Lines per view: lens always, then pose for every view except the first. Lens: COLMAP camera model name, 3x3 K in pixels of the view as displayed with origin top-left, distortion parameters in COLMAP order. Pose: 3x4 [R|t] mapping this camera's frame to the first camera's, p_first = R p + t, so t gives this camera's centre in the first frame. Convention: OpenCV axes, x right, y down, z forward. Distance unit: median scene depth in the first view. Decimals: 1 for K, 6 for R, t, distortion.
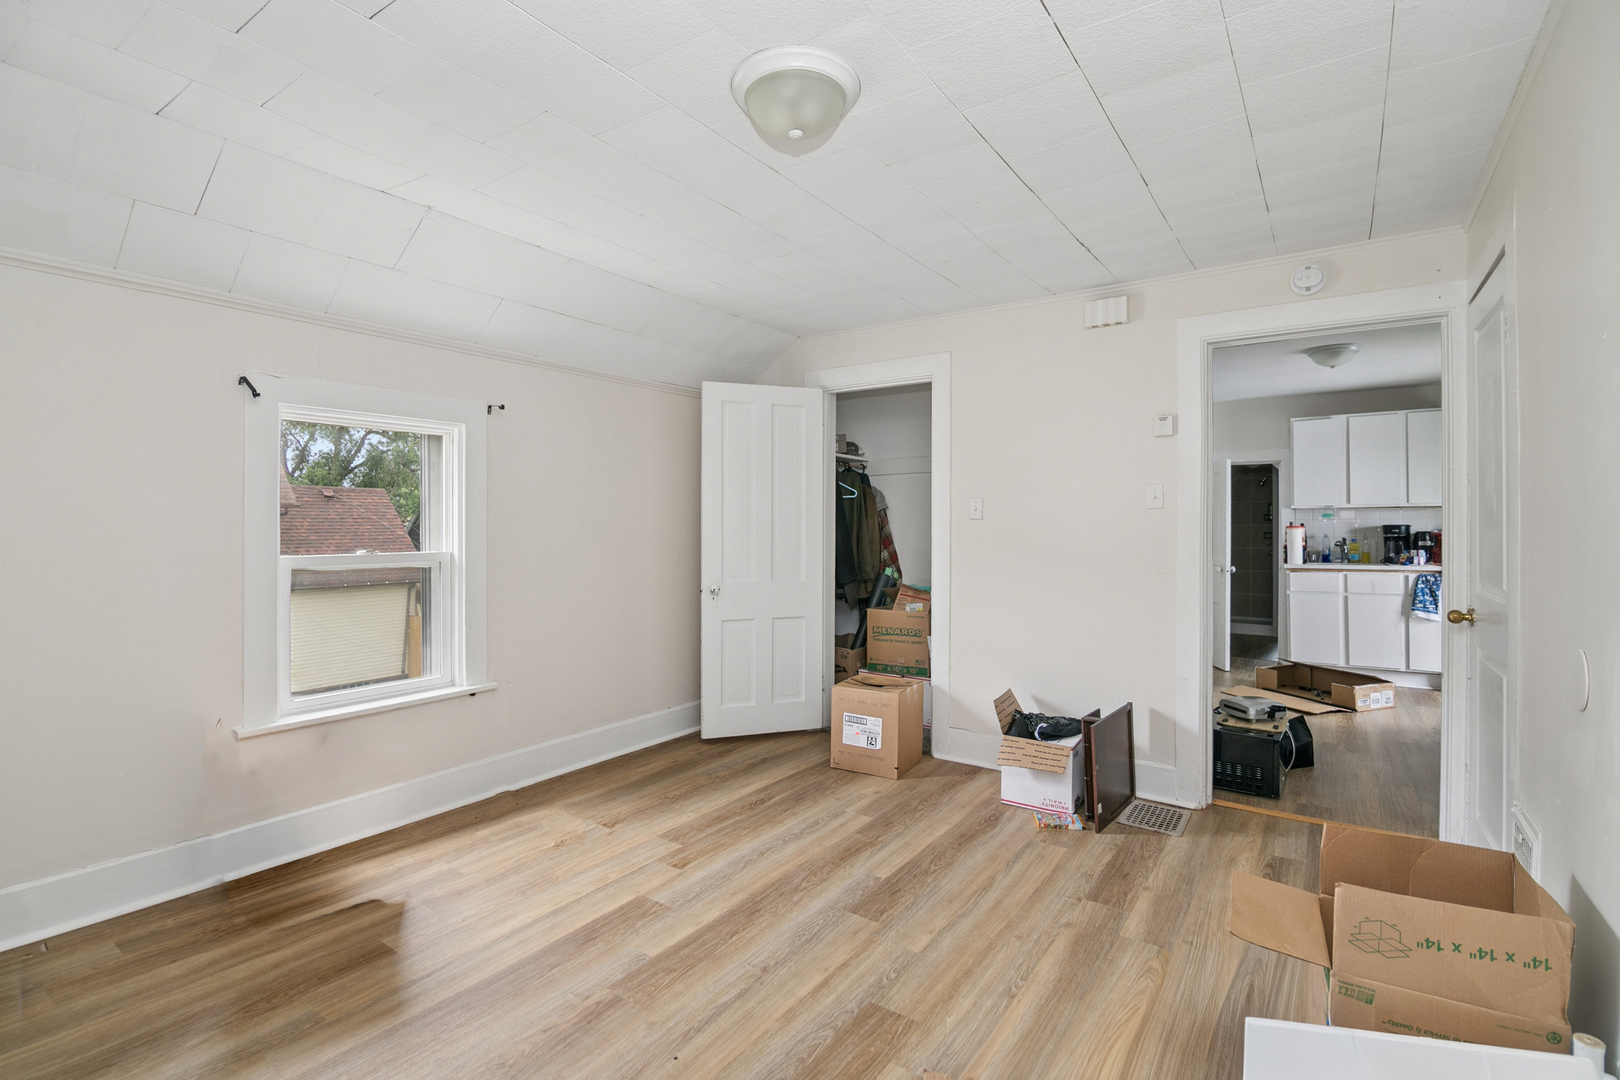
lens RADIAL K [[729.1, 0, 814.2], [0, 729.1, 515.8], [0, 0, 1]] dist [-0.013609, -0.002701]
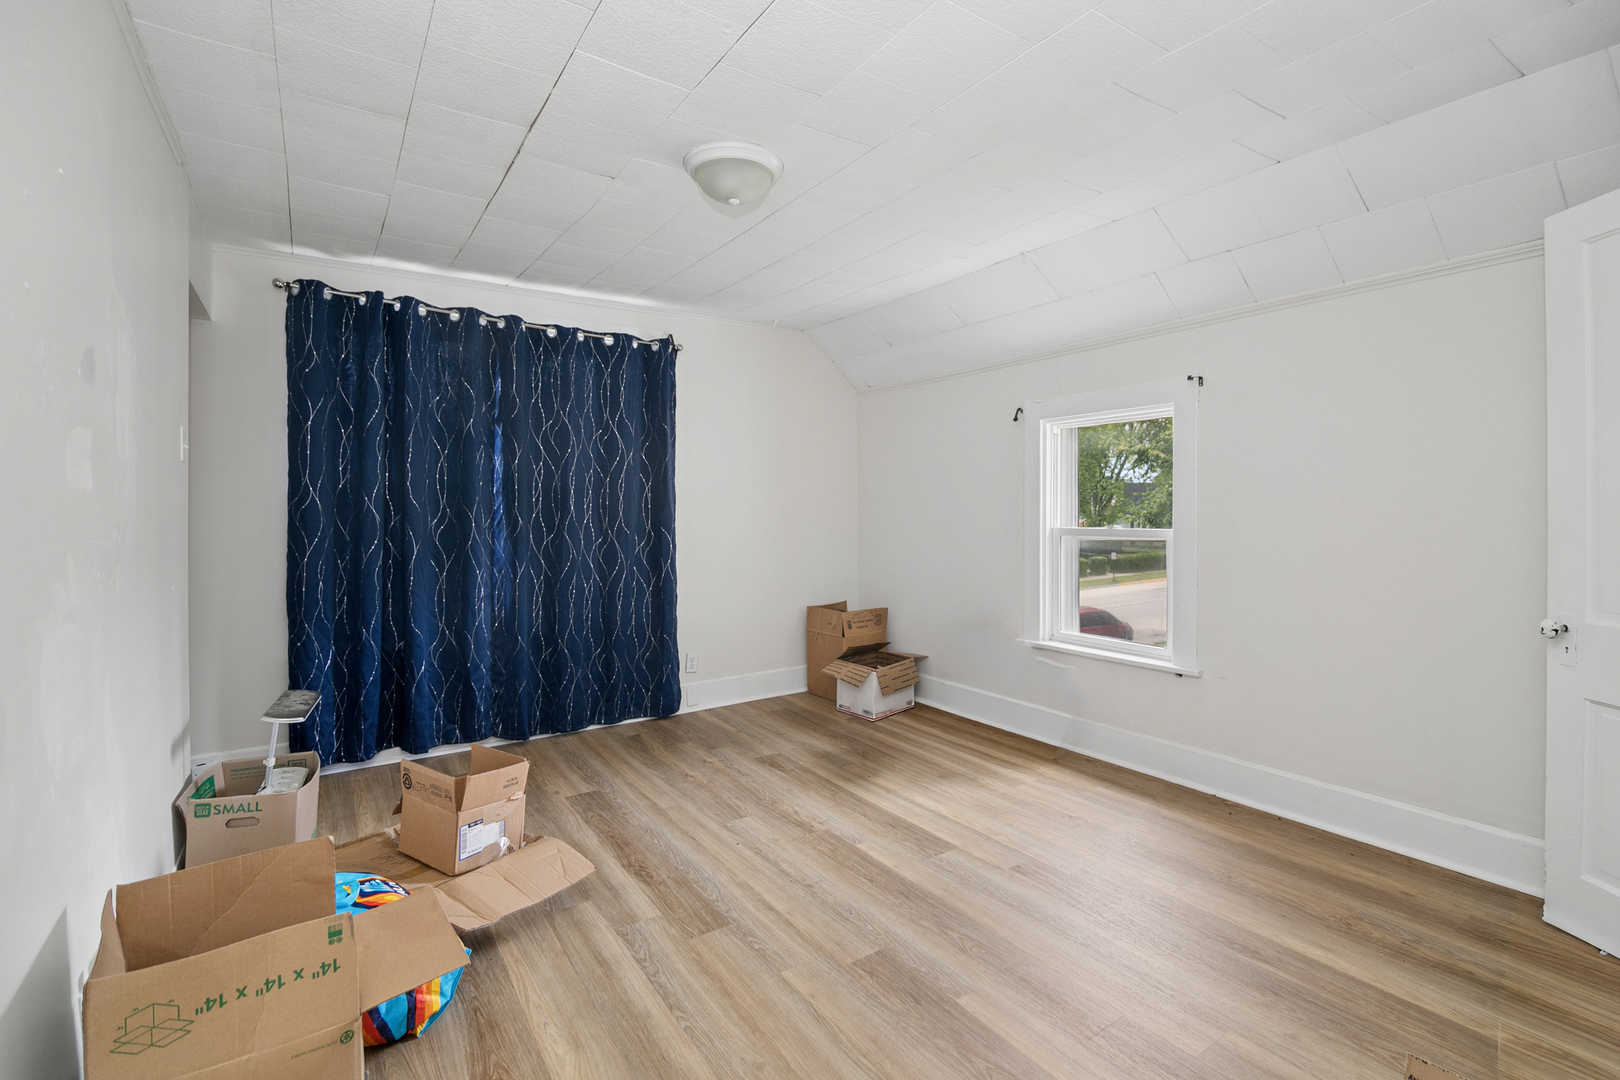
lens RADIAL K [[729.1, 0, 803.9], [0, 729.1, 522.7], [0, 0, 1]] dist [-0.013609, -0.002701]
pose [[-0.354693, 0.021793, -0.934729, 1.291480], [0.015481, 0.999728, 0.017434, 0.028654], [0.934855, -0.008287, -0.354934, 1.800380]]
